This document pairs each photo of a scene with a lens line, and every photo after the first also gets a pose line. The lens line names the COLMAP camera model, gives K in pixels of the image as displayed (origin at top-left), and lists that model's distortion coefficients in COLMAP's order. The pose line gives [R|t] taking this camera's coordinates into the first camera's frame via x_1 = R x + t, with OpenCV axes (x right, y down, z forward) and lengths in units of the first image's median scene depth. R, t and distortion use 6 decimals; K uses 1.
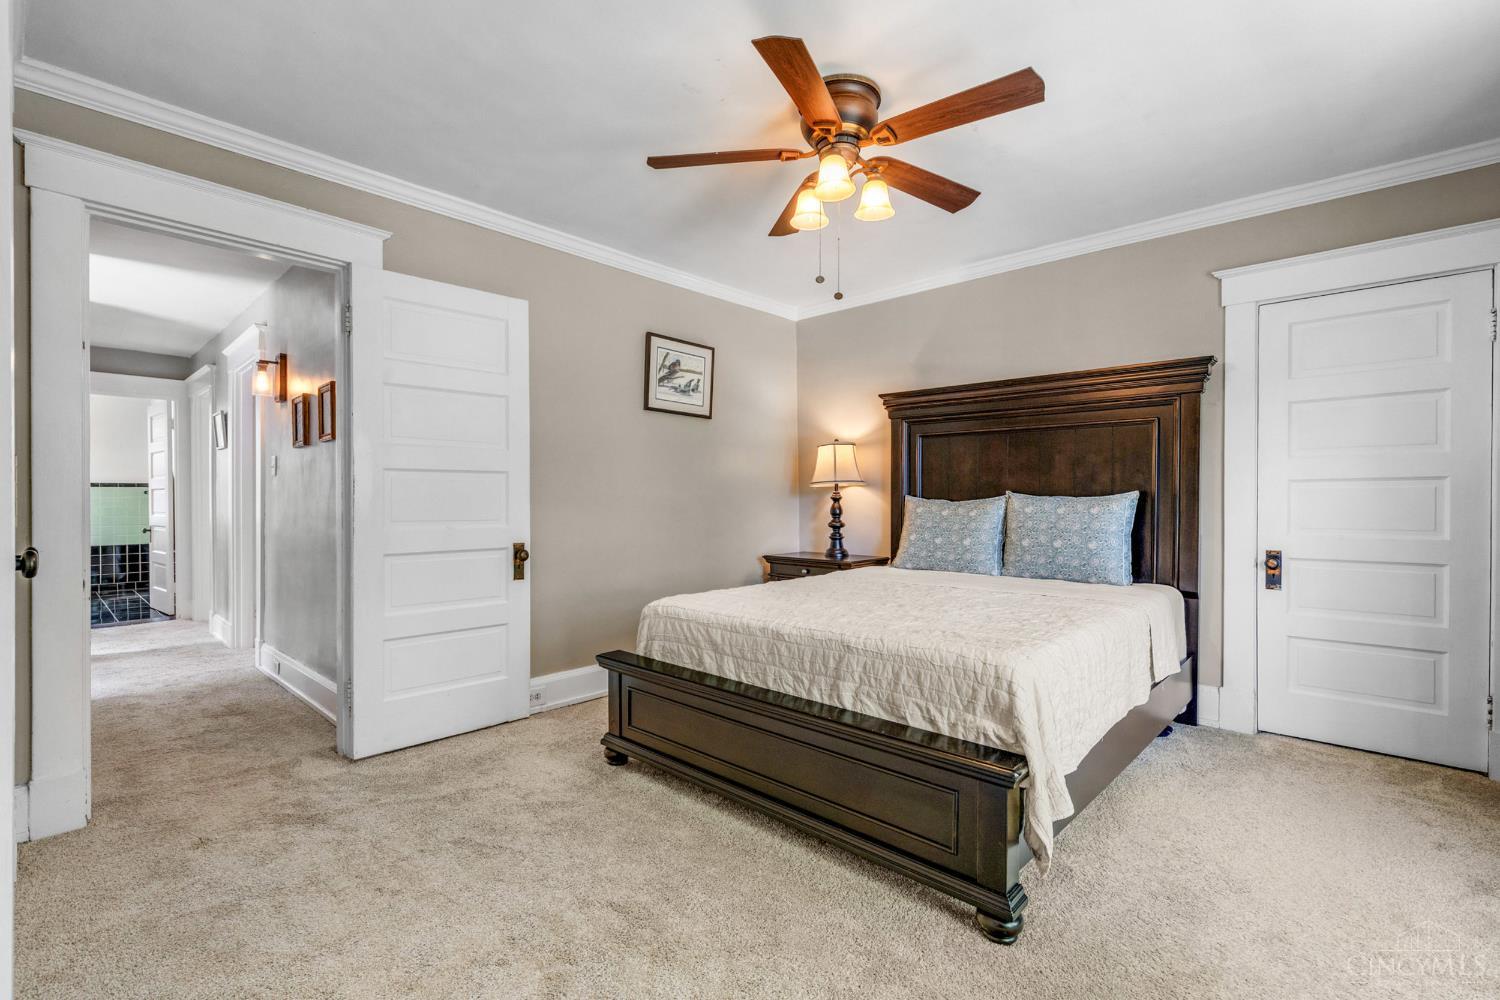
lens RADIAL K [[675.2, 0, 740.8], [0, 675.2, 501.5], [0, 0, 1]] dist [0.005080, -0.001284]
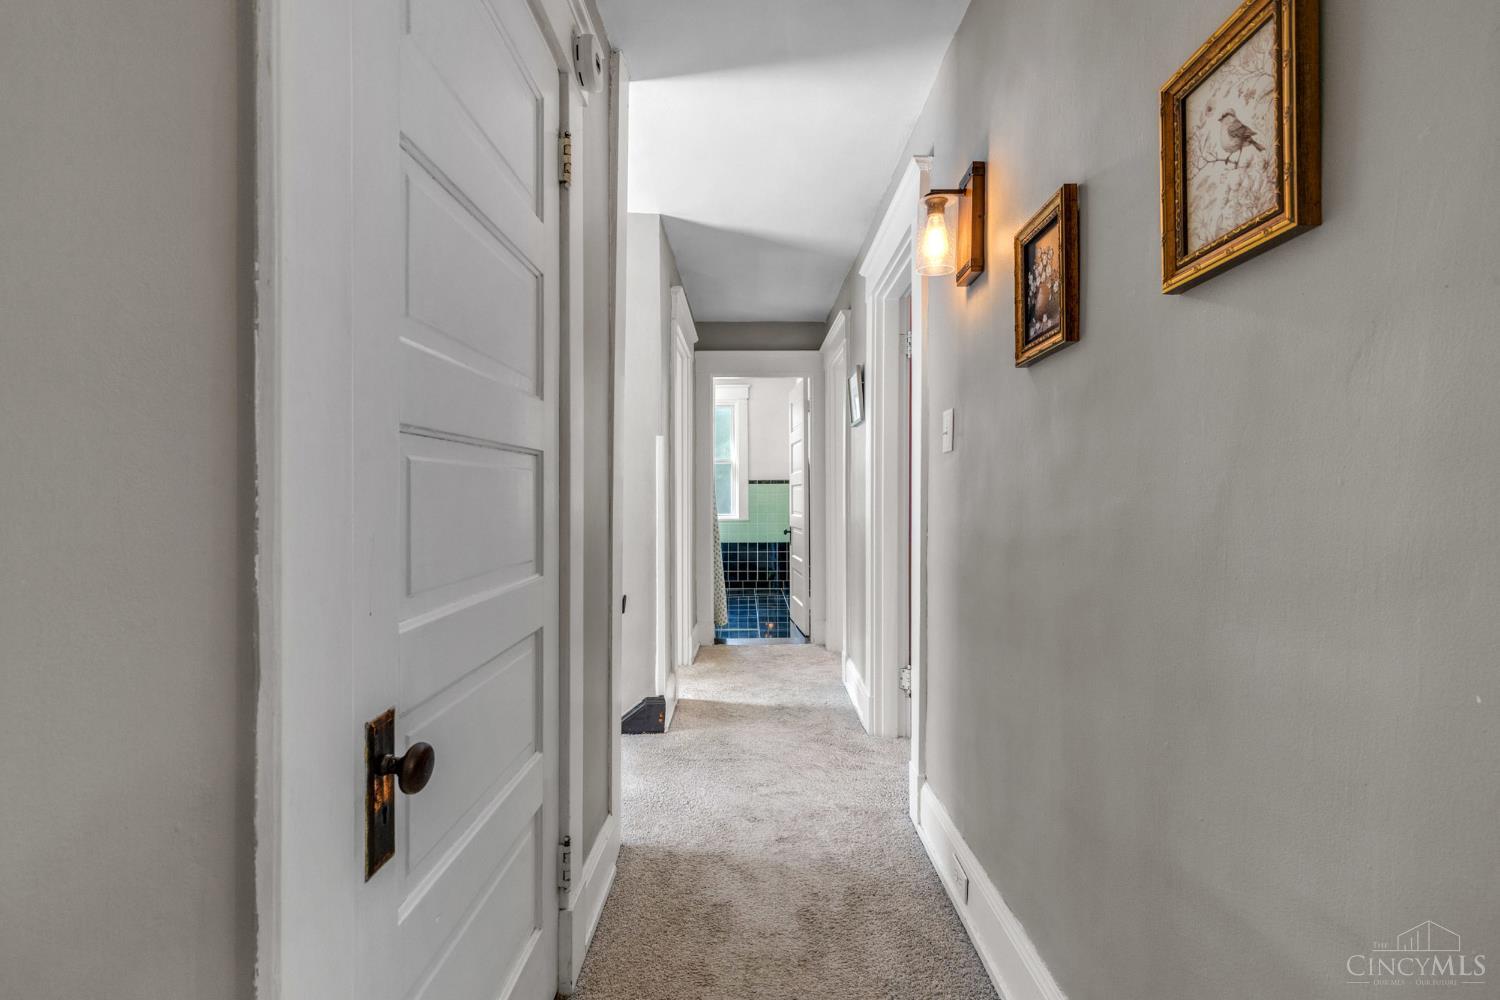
lens RADIAL K [[675.2, 0, 748.4], [0, 675.2, 495.2], [0, 0, 1]] dist [0.005080, -0.001284]
pose [[0.692324, 0.000350, -0.721586, -0.687494], [-0.004079, 0.999986, -0.003427, -0.005544], [0.721575, 0.005316, 0.692316, 0.879423]]
